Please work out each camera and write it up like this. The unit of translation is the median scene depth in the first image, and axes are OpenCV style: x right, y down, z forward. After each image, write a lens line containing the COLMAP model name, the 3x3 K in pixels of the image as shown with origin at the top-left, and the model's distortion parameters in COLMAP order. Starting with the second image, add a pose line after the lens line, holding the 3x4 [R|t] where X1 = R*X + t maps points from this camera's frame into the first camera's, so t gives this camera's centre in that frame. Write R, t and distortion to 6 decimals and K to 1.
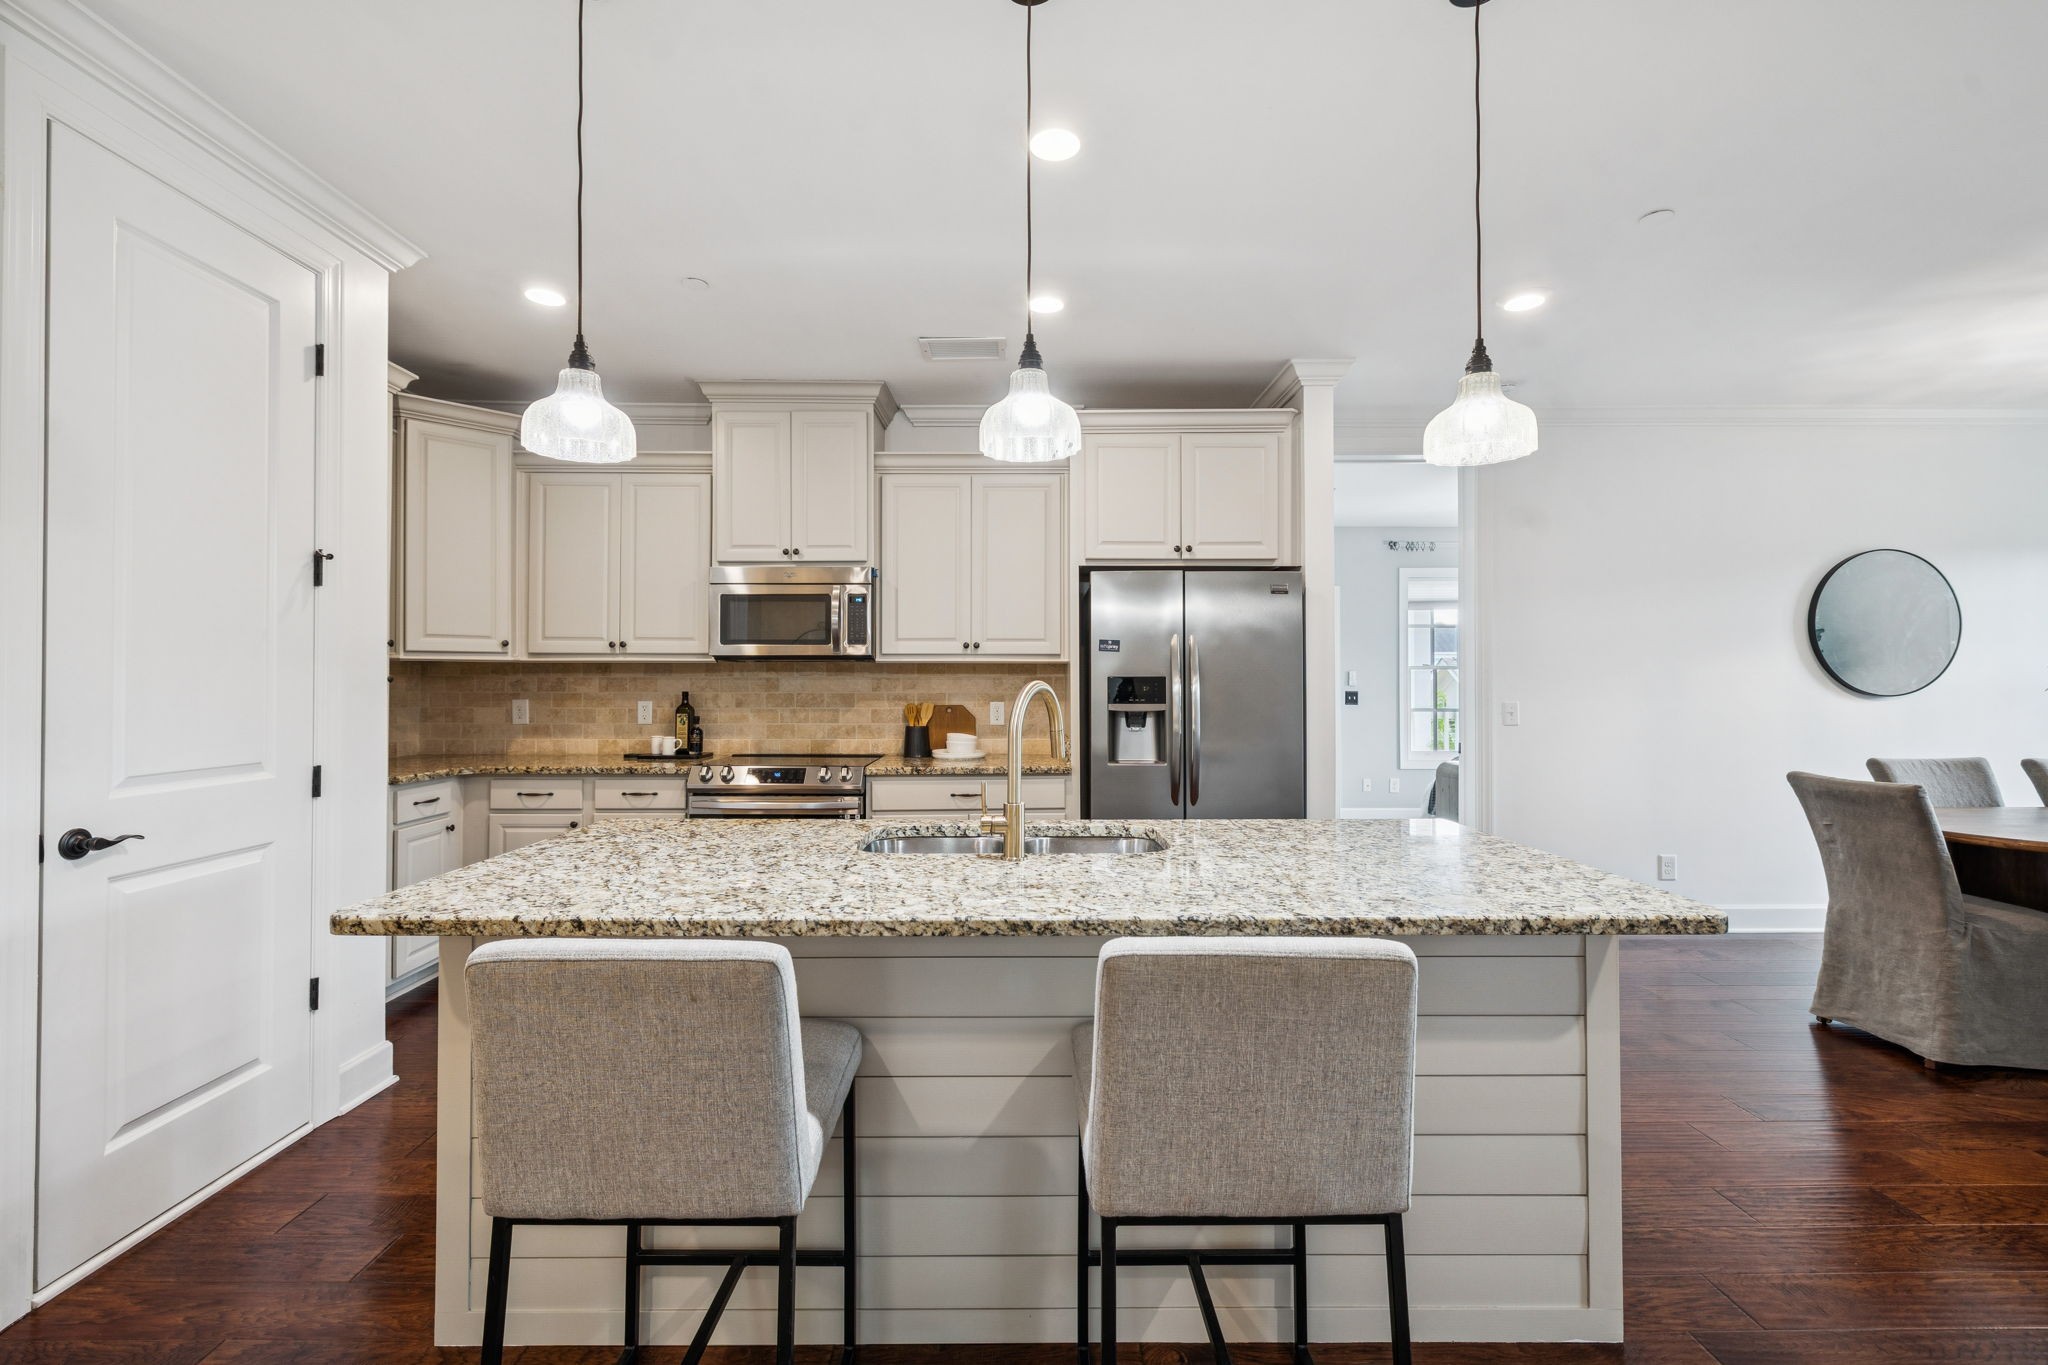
lens RADIAL K [[888.9, 0, 1023.0], [0, 888.9, 670.7], [0, 0, 1]] dist [0.003851, 0.000040]
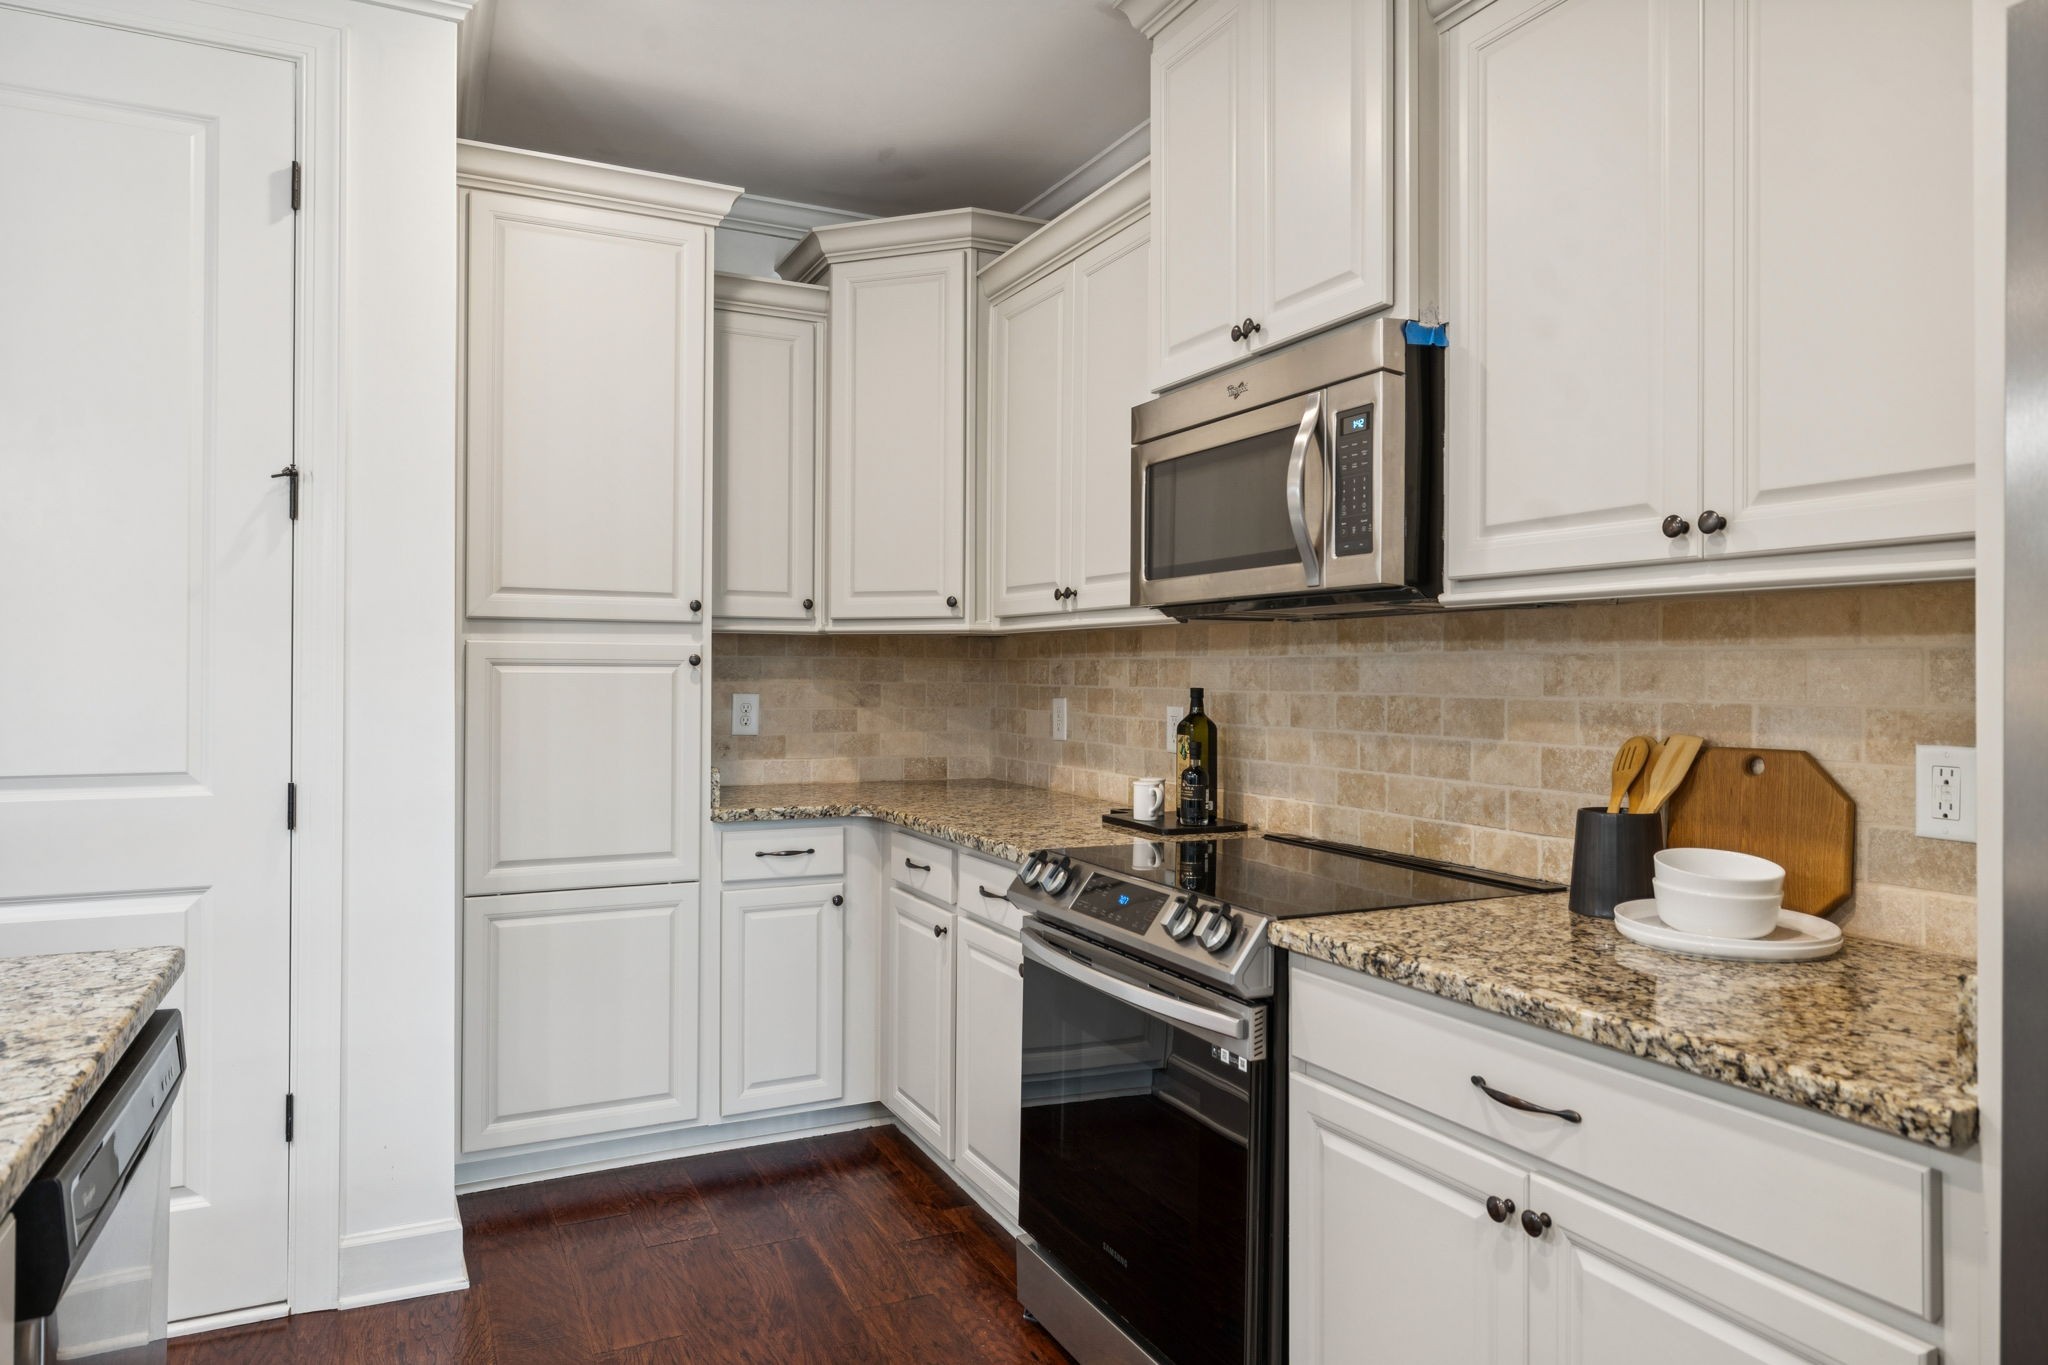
lens RADIAL K [[1269.4, 0, 1019.9], [0, 1269.4, 668.8], [0, 0, 1]] dist [-0.002636, 0.000013]
pose [[0.427868, -0.001102, -0.903840, 0.208302], [0.004911, 0.999987, 0.001106, 0.013748], [0.903828, -0.004911, 0.427868, 0.707138]]
